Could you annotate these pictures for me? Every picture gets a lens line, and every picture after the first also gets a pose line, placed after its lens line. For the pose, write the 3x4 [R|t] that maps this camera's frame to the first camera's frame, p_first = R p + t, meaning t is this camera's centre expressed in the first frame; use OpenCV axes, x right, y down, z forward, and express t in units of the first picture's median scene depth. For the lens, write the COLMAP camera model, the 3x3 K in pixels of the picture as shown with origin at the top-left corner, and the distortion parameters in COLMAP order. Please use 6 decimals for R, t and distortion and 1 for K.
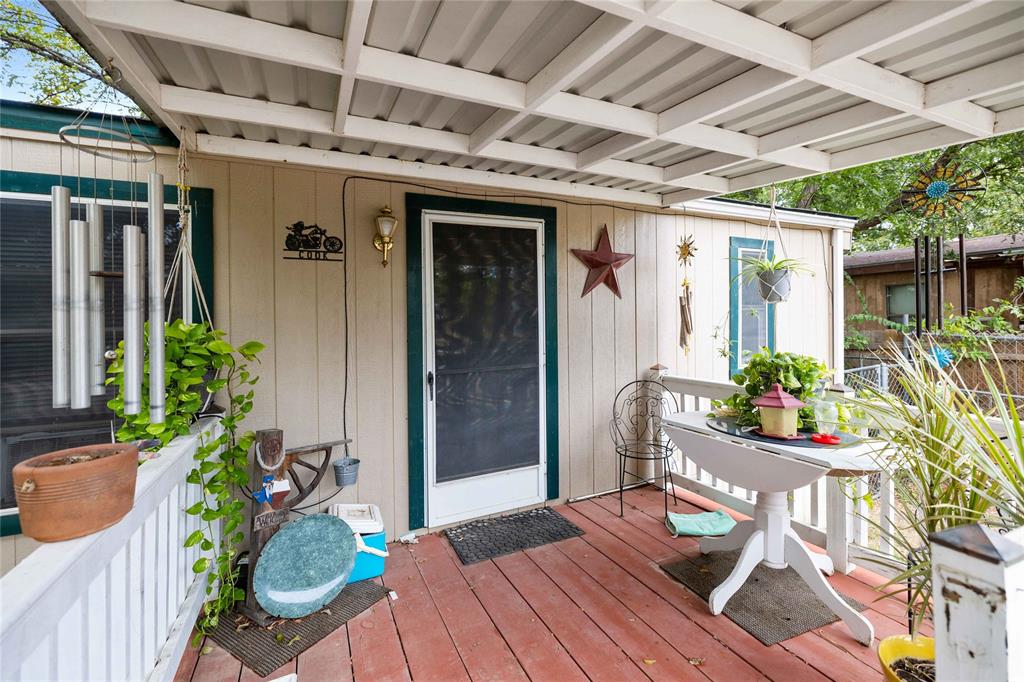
lens RADIAL K [[445.7, 0, 508.1], [0, 445.7, 308.8], [0, 0, 1]] dist [0.000575, -0.000032]
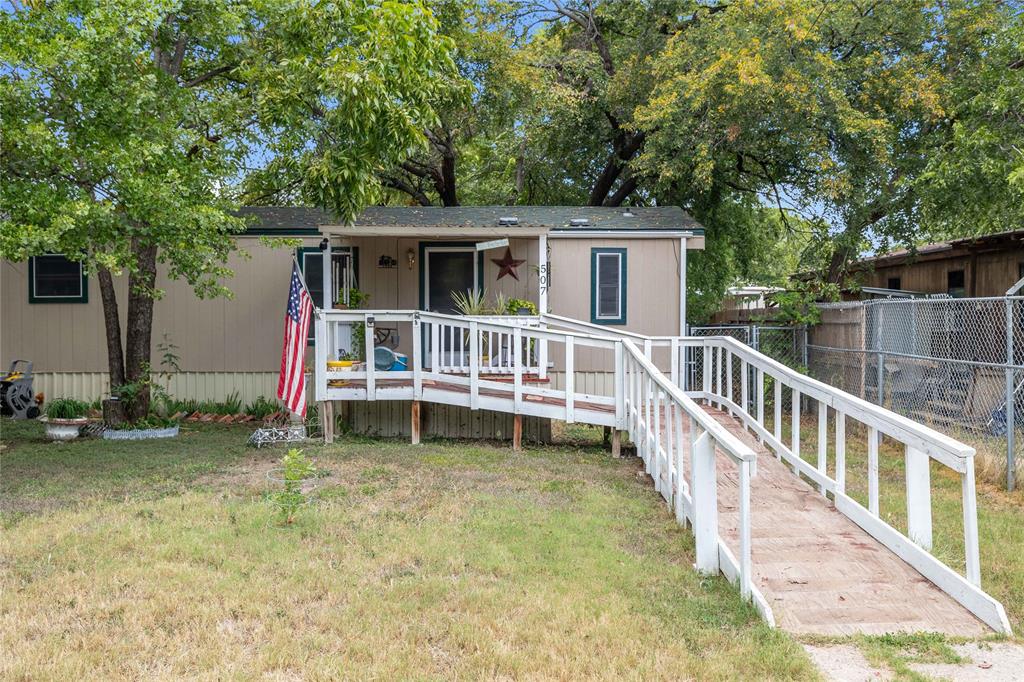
lens RADIAL K [[864.5, 0, 512.0], [0, 864.5, 341.0], [0, 0, 1]] dist [0.000648, 0.000254]
pose [[0.911411, 0.019147, -0.411053, 2.049120], [-0.006280, 0.999448, 0.032630, 0.137474], [0.411450, -0.027157, 0.911028, -2.970556]]
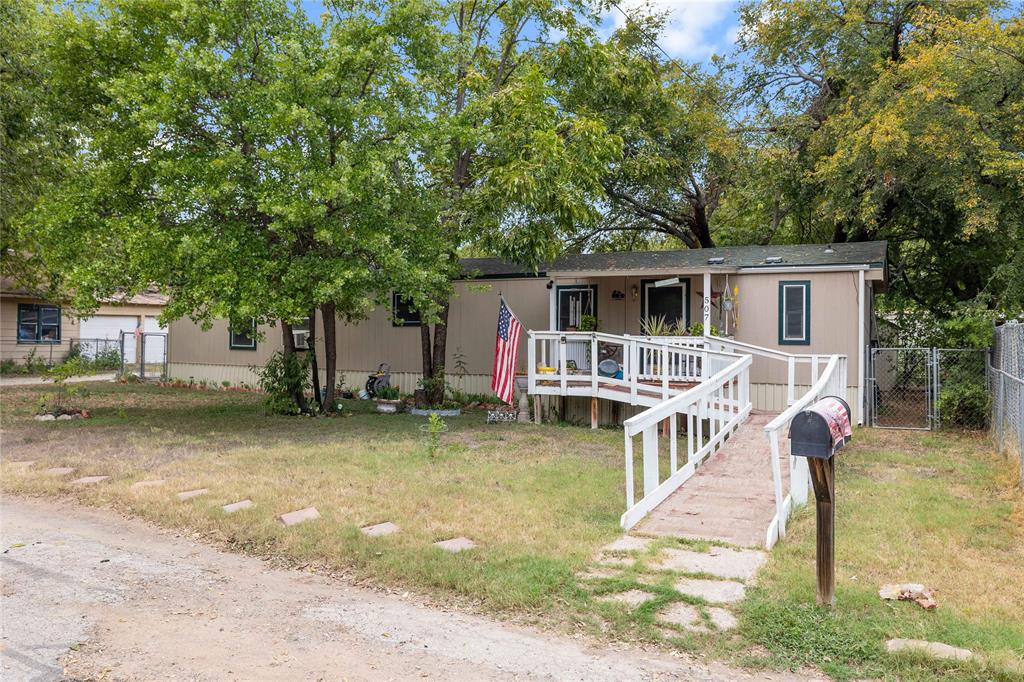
lens RADIAL K [[783.6, 0, 512.0], [0, 783.6, 341.0], [0, 0, 1]] dist [-0.038177, -0.000582]
pose [[0.626396, 0.016345, -0.779334, 3.302888], [-0.011379, 0.999865, 0.011824, 0.134200], [0.779422, 0.001461, 0.626498, -3.052221]]
